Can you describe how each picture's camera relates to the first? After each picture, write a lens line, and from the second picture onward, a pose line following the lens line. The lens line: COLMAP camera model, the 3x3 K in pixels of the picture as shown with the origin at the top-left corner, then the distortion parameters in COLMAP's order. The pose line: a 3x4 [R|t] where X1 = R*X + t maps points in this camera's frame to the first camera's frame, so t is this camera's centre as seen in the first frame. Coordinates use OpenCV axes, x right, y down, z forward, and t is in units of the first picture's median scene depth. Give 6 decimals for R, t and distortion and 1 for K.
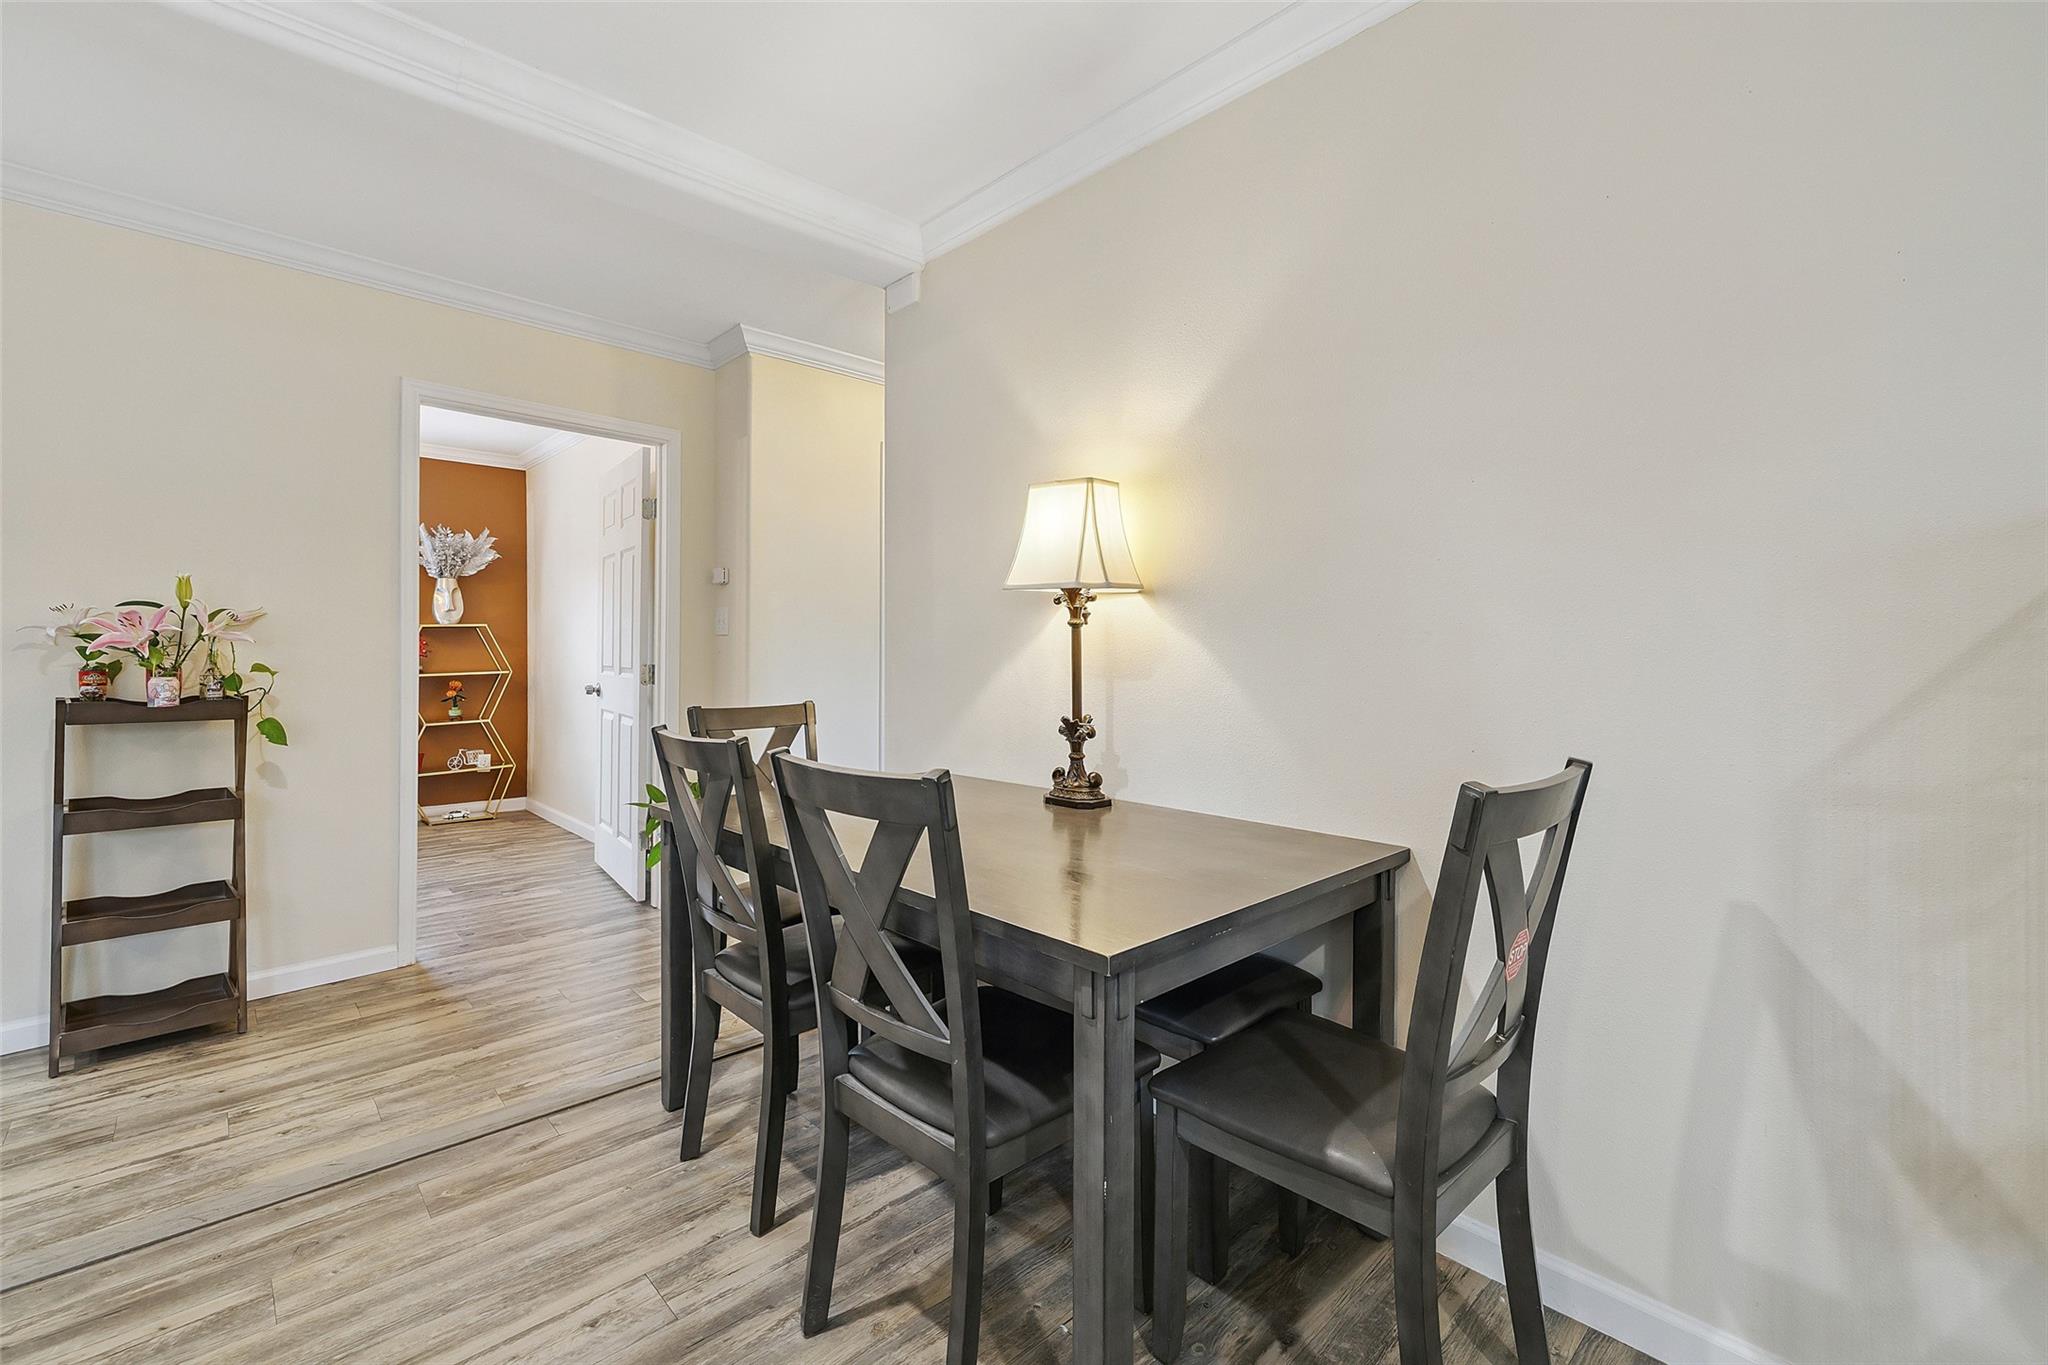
lens RADIAL K [[868.9, 0, 1017.3], [0, 868.9, 661.0], [0, 0, 1]] dist [-0.000139, -0.001277]
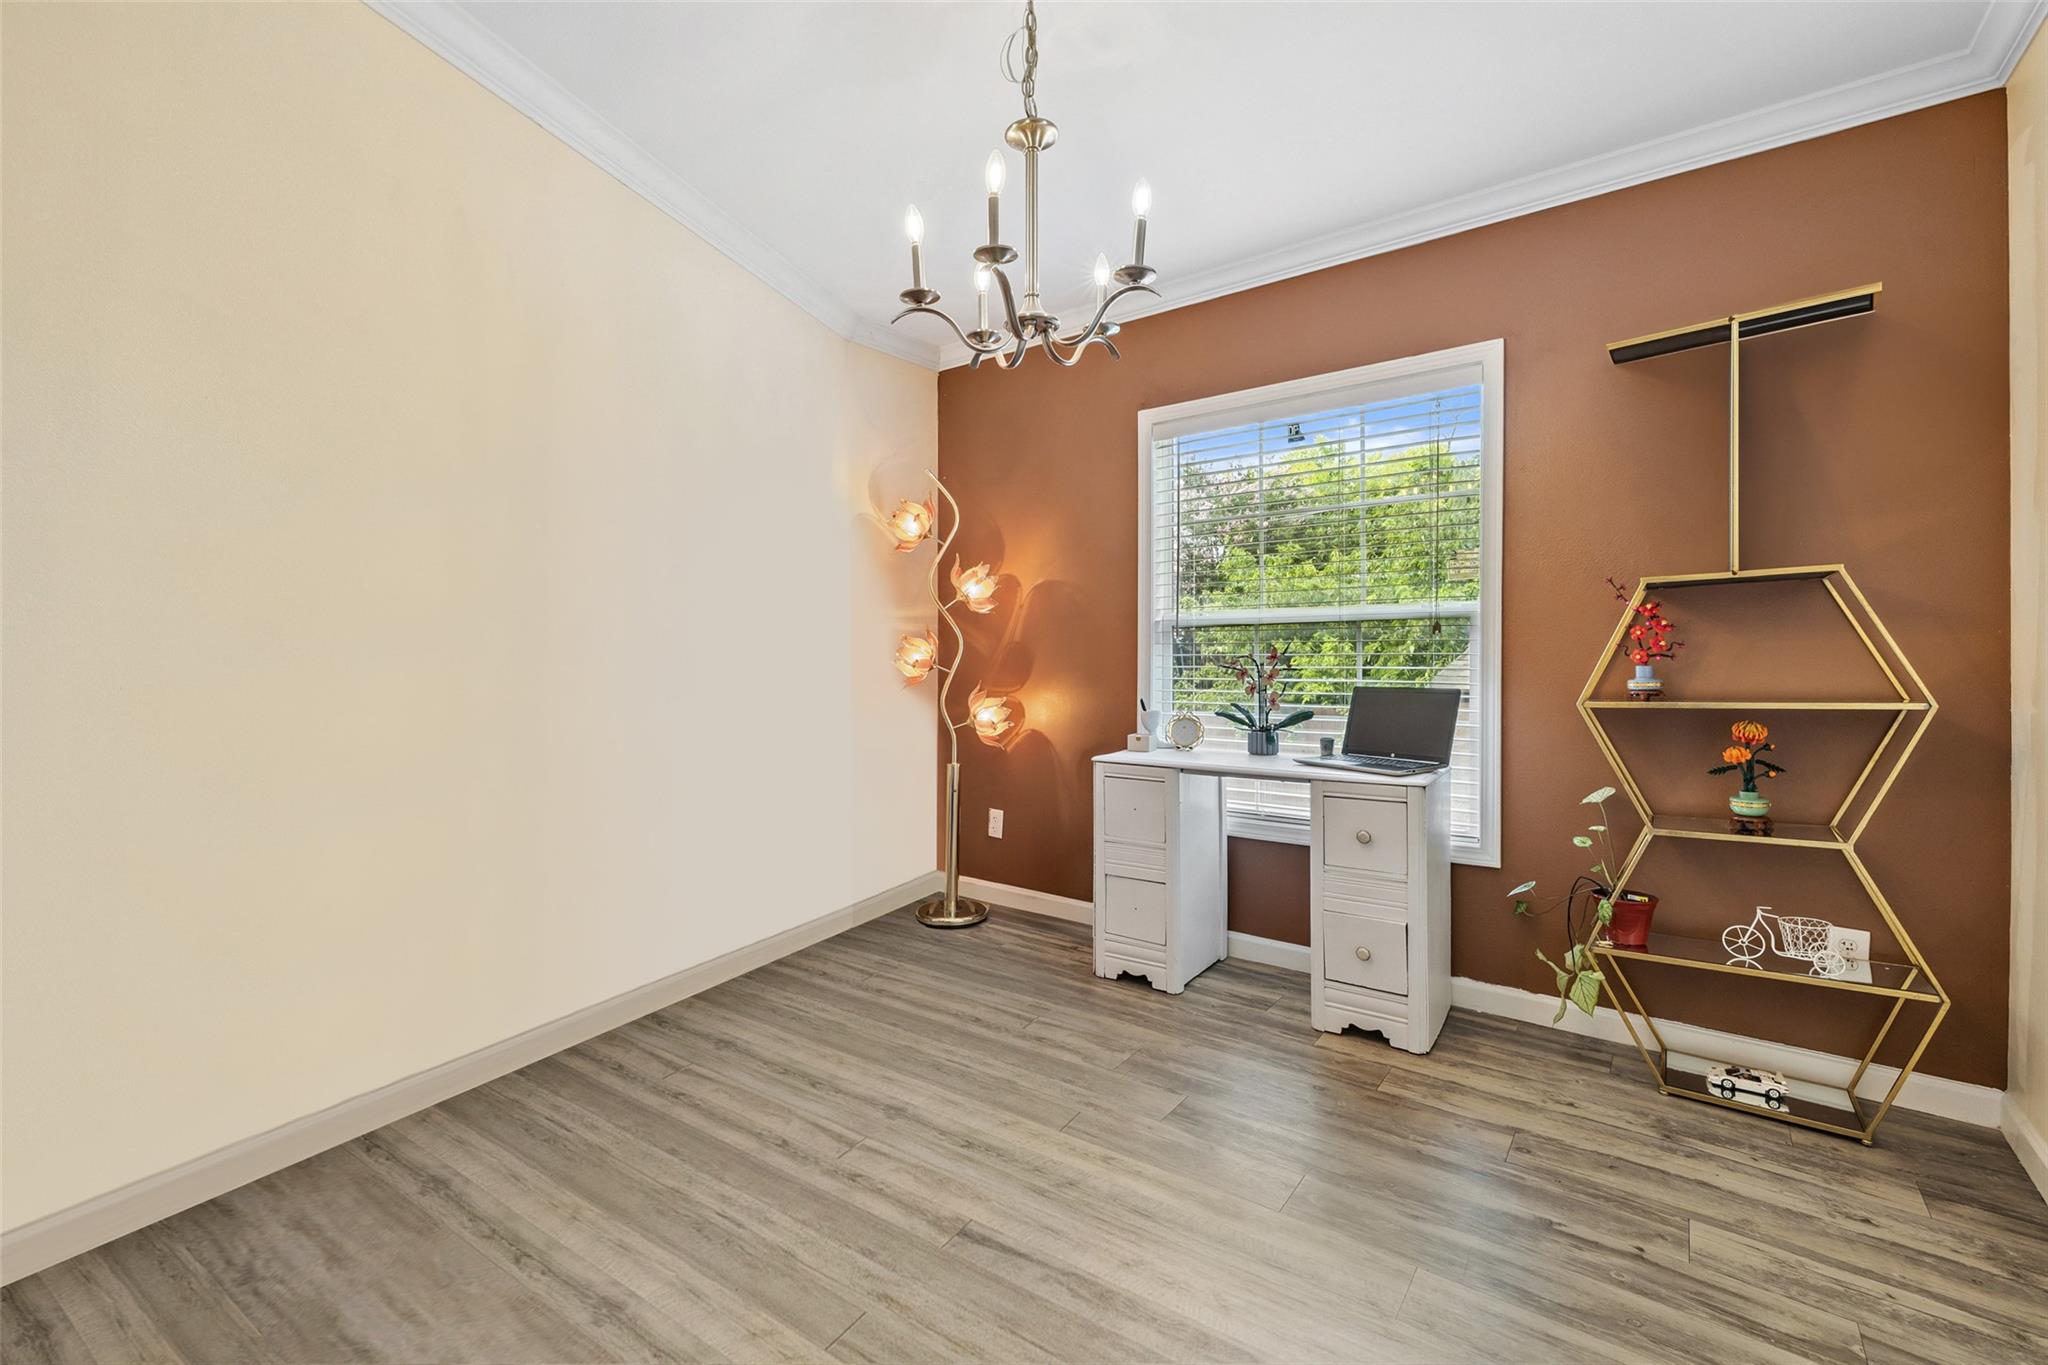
lens RADIAL K [[868.9, 0, 1016.6], [0, 868.9, 662.4], [0, 0, 1]] dist [-0.000139, -0.001277]
pose [[0.170355, 0.001548, -0.985382, -0.329637], [-0.005351, 0.999985, 0.000646, -0.001263], [0.985368, 0.005163, 0.170361, 0.619294]]
